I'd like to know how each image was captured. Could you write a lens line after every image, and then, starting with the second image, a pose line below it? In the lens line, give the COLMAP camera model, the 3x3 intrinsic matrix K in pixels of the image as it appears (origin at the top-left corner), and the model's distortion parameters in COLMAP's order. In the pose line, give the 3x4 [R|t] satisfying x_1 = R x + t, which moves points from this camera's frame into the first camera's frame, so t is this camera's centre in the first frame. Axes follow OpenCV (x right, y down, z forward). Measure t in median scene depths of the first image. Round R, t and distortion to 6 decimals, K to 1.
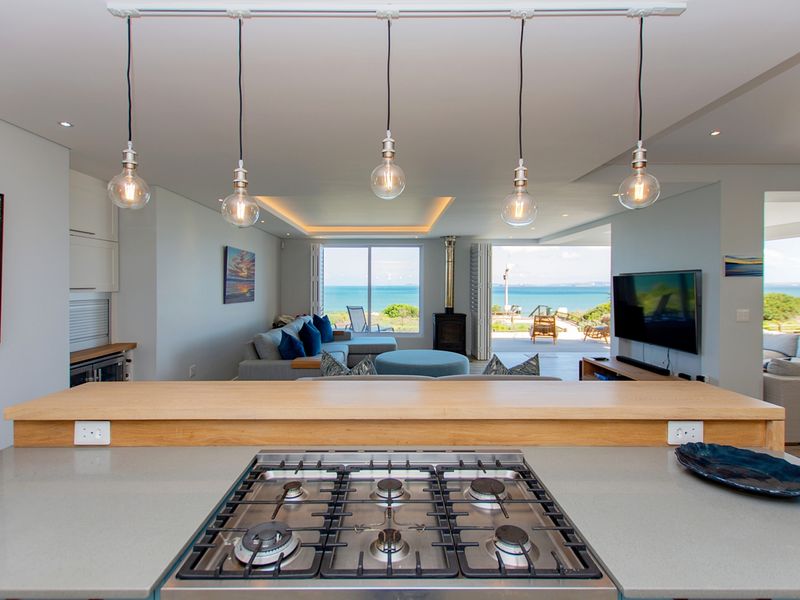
lens RADIAL K [[404.8, 0, 398.7], [0, 404.8, 289.8], [0, 0, 1]] dist [0.001680, 0.000256]
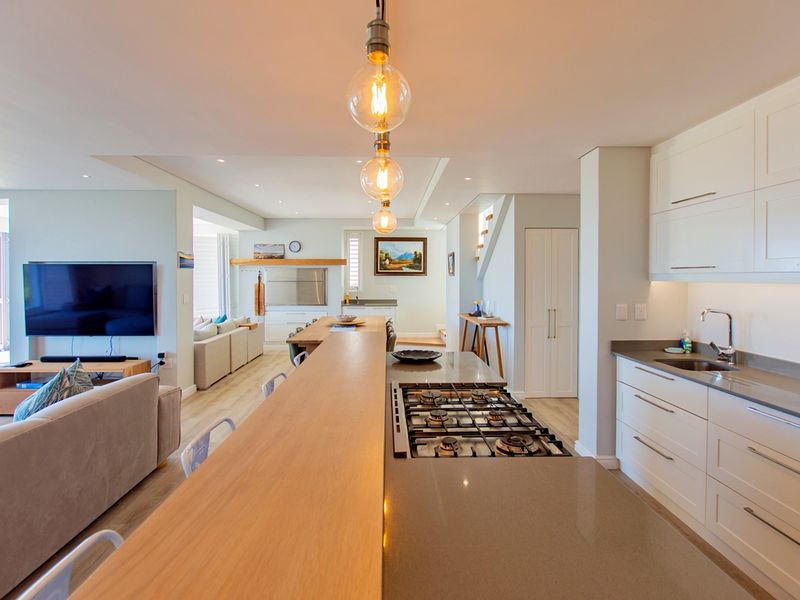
lens RADIAL K [[414.8, 0, 391.3], [0, 414.8, 279.1], [0, 0, 1]] dist [0.002702, 0.000351]
pose [[-0.010258, -0.005248, 0.999934, -0.281844], [0.008645, 0.999948, 0.005337, -0.000030], [-0.999910, 0.008699, -0.010212, 0.216272]]
